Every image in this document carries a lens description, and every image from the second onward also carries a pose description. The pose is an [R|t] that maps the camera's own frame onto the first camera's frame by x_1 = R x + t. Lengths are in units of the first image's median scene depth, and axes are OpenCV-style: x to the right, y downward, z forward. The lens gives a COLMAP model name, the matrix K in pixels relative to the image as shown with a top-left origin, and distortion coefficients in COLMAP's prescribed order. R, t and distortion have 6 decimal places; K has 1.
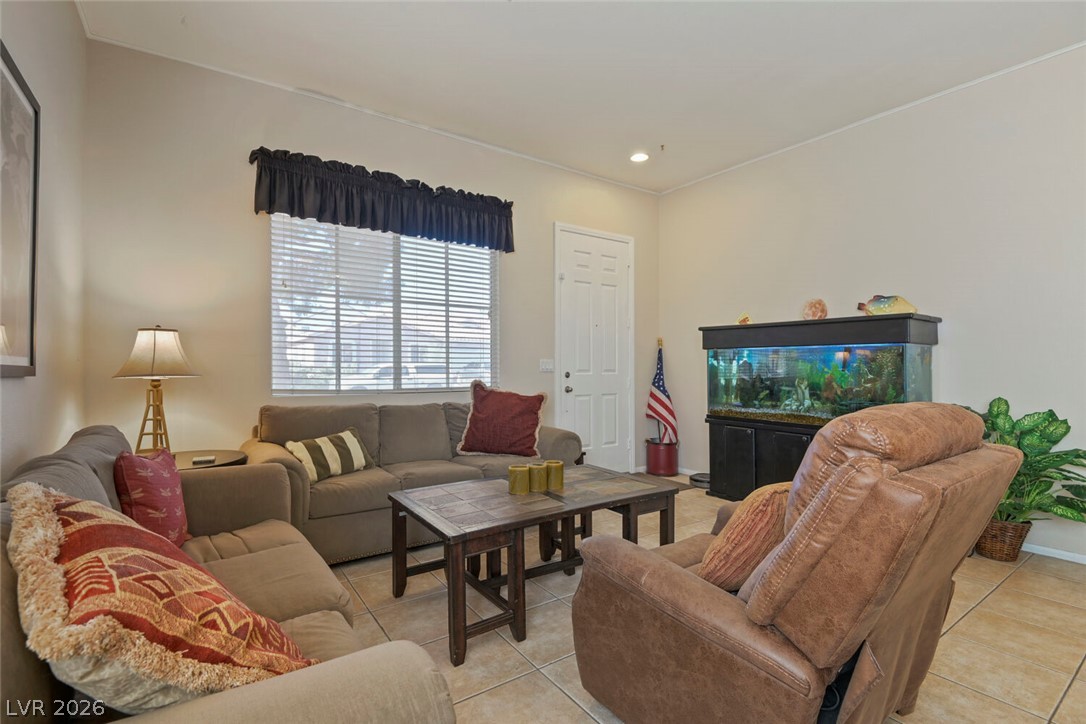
lens RADIAL K [[502.3, 0, 555.7], [0, 502.3, 360.3], [0, 0, 1]] dist [0.027709, -0.024026]
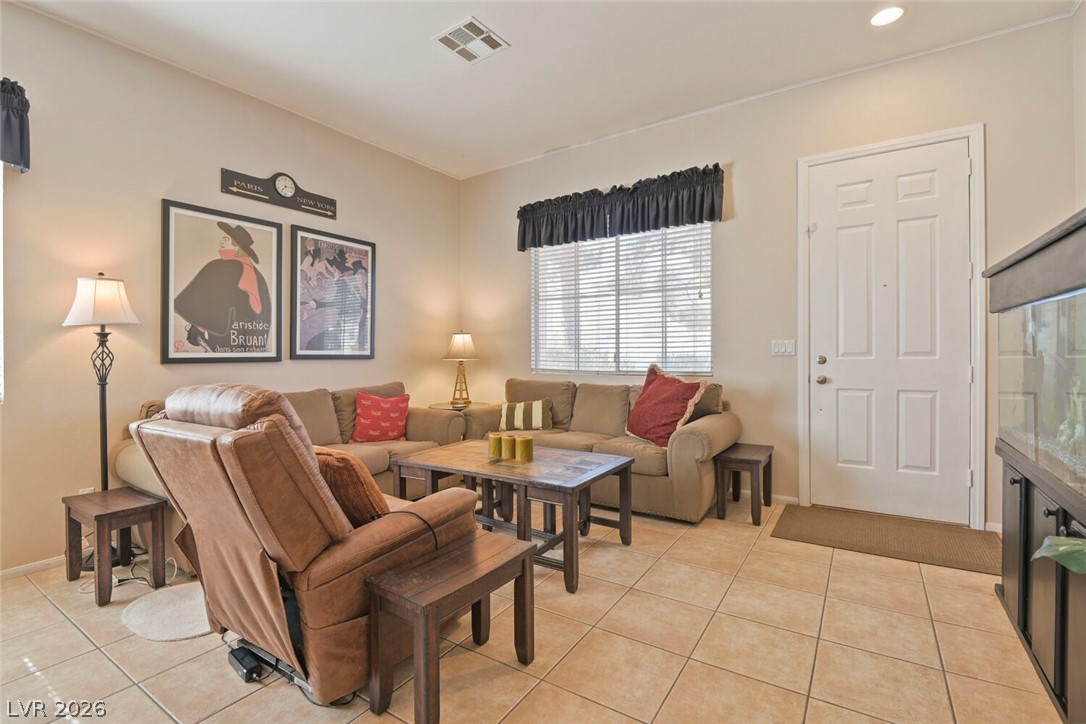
lens RADIAL K [[502.3, 0, 555.7], [0, 502.3, 360.3], [0, 0, 1]] dist [0.027709, -0.024026]
pose [[0.378078, 0.011625, -0.925701, 0.696228], [0.024944, 0.999430, 0.022739, 0.003146], [0.925438, -0.031688, 0.377573, 0.435729]]
